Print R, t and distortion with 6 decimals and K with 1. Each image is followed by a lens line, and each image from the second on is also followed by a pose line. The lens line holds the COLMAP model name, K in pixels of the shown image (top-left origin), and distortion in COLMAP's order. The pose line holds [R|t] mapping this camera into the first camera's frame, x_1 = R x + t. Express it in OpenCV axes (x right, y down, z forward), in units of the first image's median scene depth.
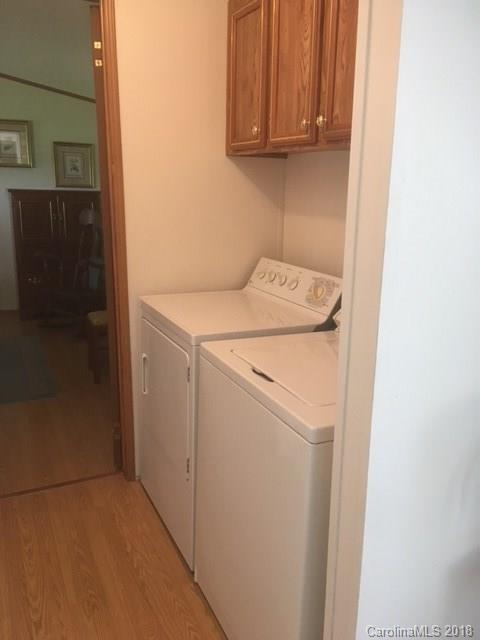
lens RADIAL K [[543.3, 0, 240.5], [0, 543.3, 322.8], [0, 0, 1]] dist [0.043335, -0.049295]
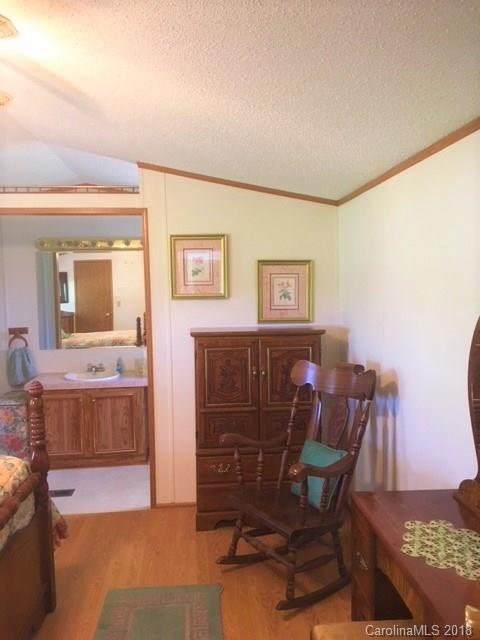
lens RADIAL K [[543.3, 0, 234.2], [0, 543.3, 323.3], [0, 0, 1]] dist [0.043335, -0.049295]
pose [[0.936697, -0.015866, -0.349782, -0.130250], [-0.052210, 0.981476, -0.184334, -0.123704], [0.346227, 0.190927, 0.918517, 0.372376]]
